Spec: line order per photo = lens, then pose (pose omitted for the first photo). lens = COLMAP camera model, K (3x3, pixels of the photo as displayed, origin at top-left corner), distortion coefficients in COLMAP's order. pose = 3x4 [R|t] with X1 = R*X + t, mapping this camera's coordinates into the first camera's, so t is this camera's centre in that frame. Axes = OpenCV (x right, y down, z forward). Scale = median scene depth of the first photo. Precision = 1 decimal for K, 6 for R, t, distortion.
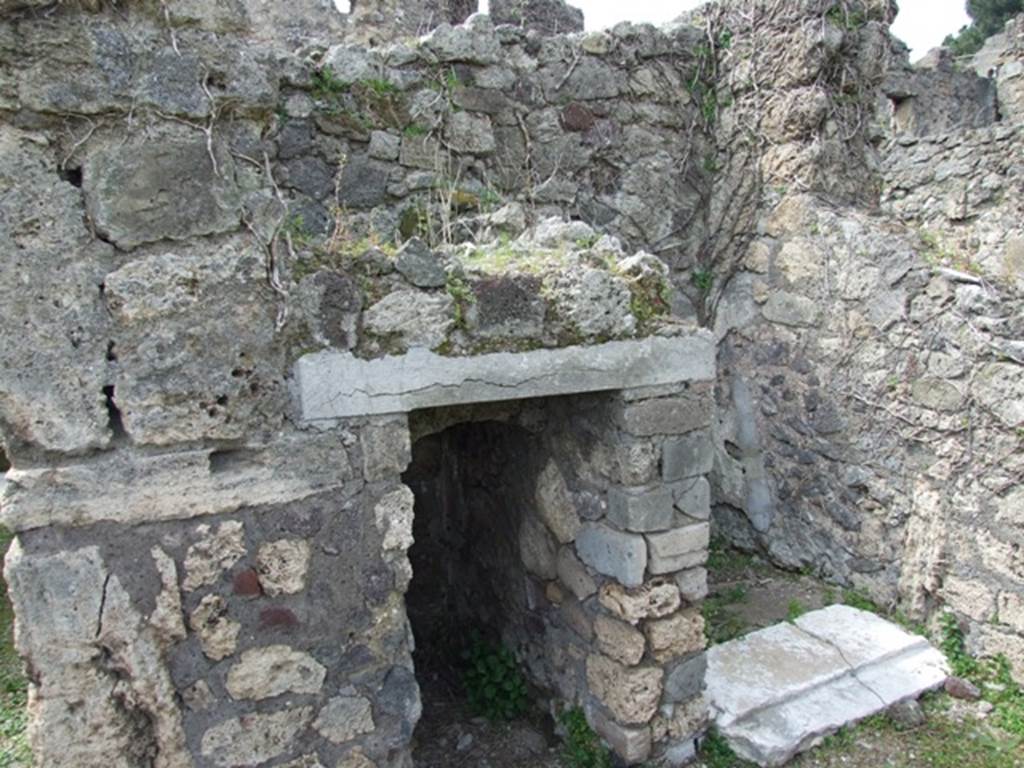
lens RADIAL K [[816.1, 0, 510.7], [0, 816.1, 375.6], [0, 0, 1]] dist [-0.066921, 0.064110]
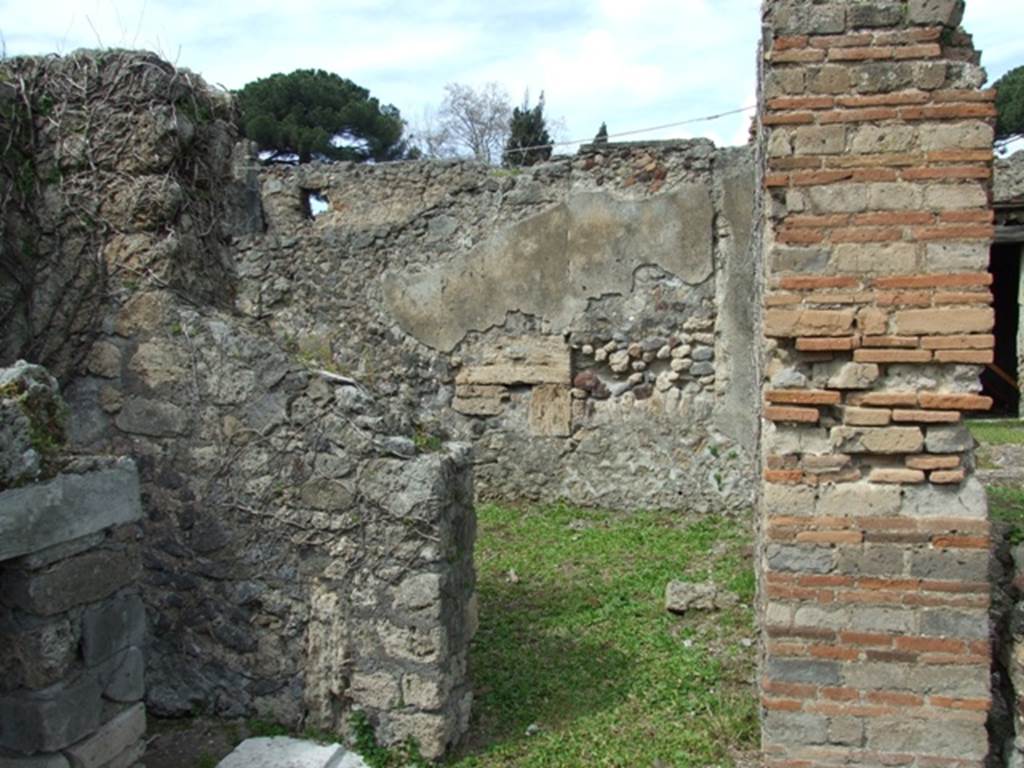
lens RADIAL K [[816.1, 0, 512.5], [0, 816.1, 376.4], [0, 0, 1]] dist [-0.066921, 0.064110]
pose [[0.646297, -0.024635, 0.762688, -0.078787], [0.110040, 0.992041, -0.061204, -0.031895], [-0.755110, 0.123482, 0.643864, 0.138178]]
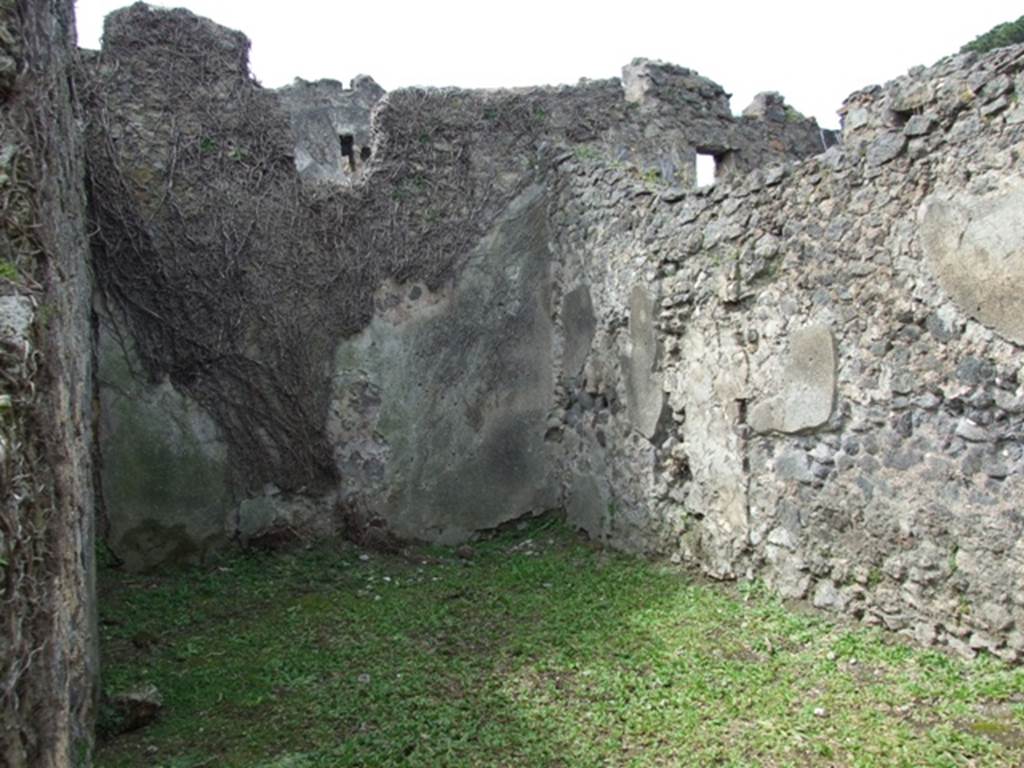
lens RADIAL K [[816.1, 0, 516.2], [0, 816.1, 379.5], [0, 0, 1]] dist [-0.066921, 0.064110]
pose [[0.999794, -0.008922, 0.018250, 0.735280], [0.010916, 0.993616, -0.112289, -0.111117], [-0.017131, 0.112465, 0.993508, 0.667064]]
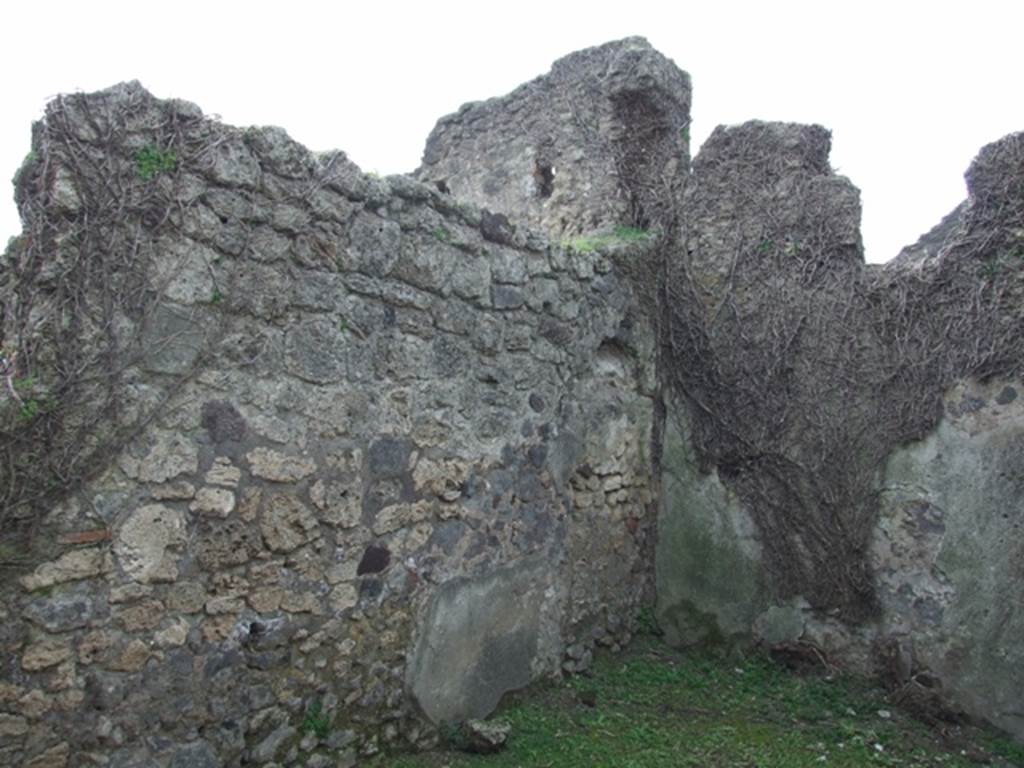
lens RADIAL K [[816.1, 0, 513.2], [0, 816.1, 380.7], [0, 0, 1]] dist [-0.066921, 0.064110]
pose [[0.472025, 0.003379, -0.881579, 1.367976], [-0.197569, 0.974963, -0.102048, -0.228468], [0.859162, 0.222342, 0.460874, 1.095888]]
